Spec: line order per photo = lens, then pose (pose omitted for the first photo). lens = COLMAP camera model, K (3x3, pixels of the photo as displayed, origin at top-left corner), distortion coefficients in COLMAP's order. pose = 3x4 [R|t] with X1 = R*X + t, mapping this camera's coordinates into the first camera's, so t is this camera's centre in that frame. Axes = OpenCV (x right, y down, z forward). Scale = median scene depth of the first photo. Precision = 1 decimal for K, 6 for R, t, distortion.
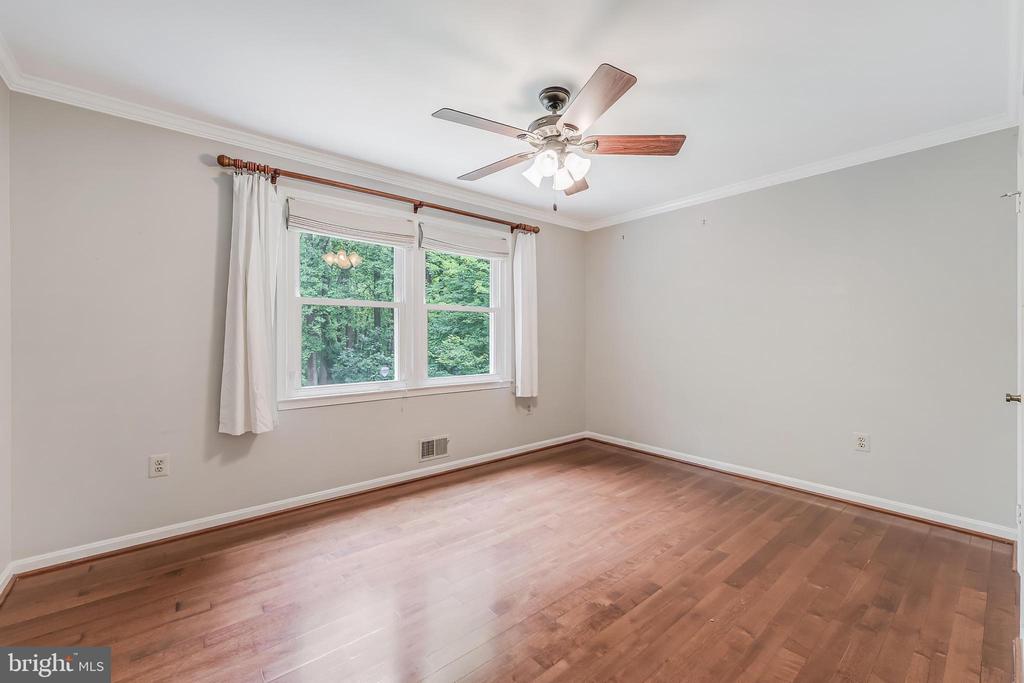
lens RADIAL K [[412.0, 0, 516.6], [0, 412.0, 335.6], [0, 0, 1]] dist [0.006644, 0.000685]
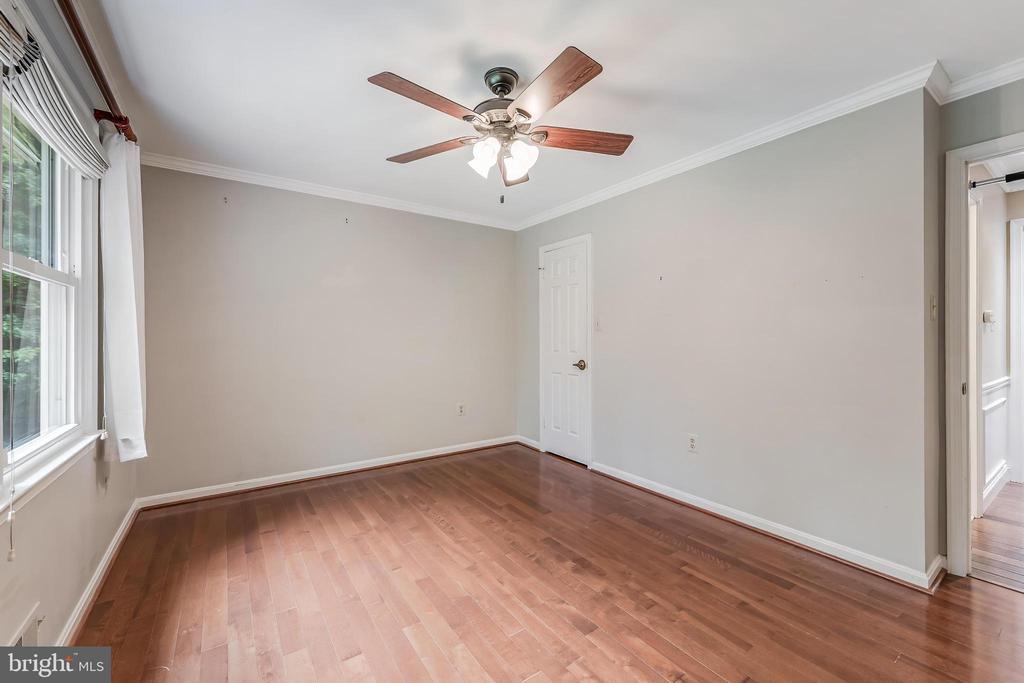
lens RADIAL K [[412.0, 0, 537.0], [0, 412.0, 339.9], [0, 0, 1]] dist [0.006644, 0.000685]
pose [[0.078390, -0.008164, 0.996889, -0.699801], [-0.002217, 0.999963, 0.008363, 0.005162], [-0.996920, -0.002865, 0.078369, 0.745930]]
